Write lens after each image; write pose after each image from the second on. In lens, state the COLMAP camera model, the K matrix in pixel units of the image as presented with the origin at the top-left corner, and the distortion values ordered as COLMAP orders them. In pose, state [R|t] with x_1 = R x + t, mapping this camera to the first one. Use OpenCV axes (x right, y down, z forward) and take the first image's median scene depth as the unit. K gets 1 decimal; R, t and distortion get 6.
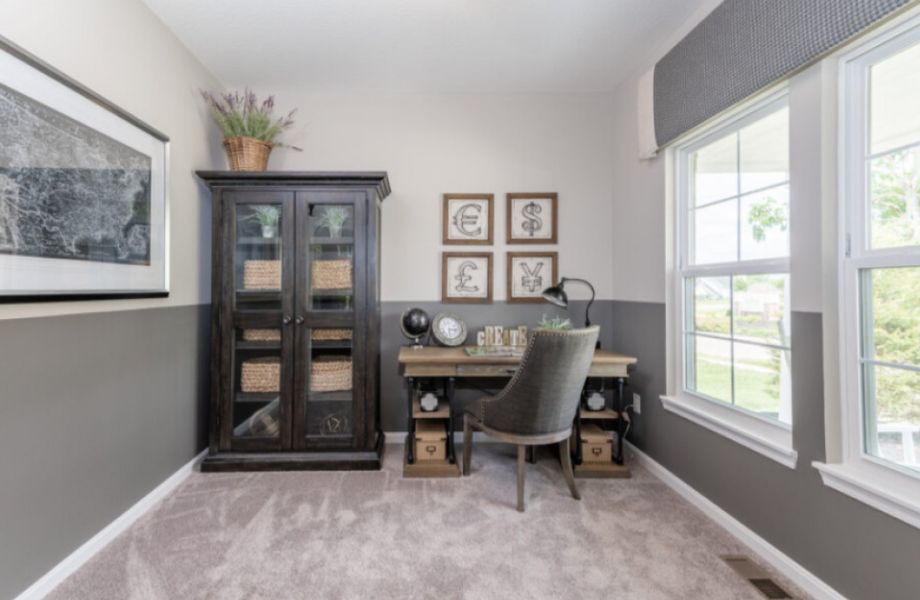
lens RADIAL K [[446.1, 0, 460.0], [0, 446.1, 278.4], [0, 0, 1]] dist [0.002893, 0.000212]
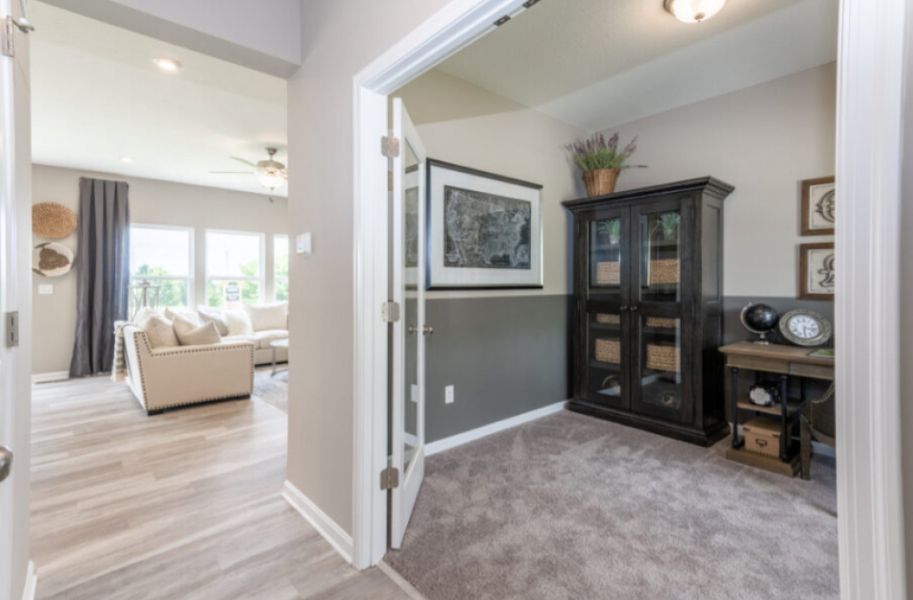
lens RADIAL K [[427.3, 0, 457.1], [0, 427.3, 280.3], [0, 0, 1]] dist [-0.000155, 0.000011]
pose [[0.635525, -0.003689, -0.772071, 0.243518], [0.014931, 0.999860, 0.007513, -0.002619], [0.771936, -0.016302, 0.635492, -0.140221]]
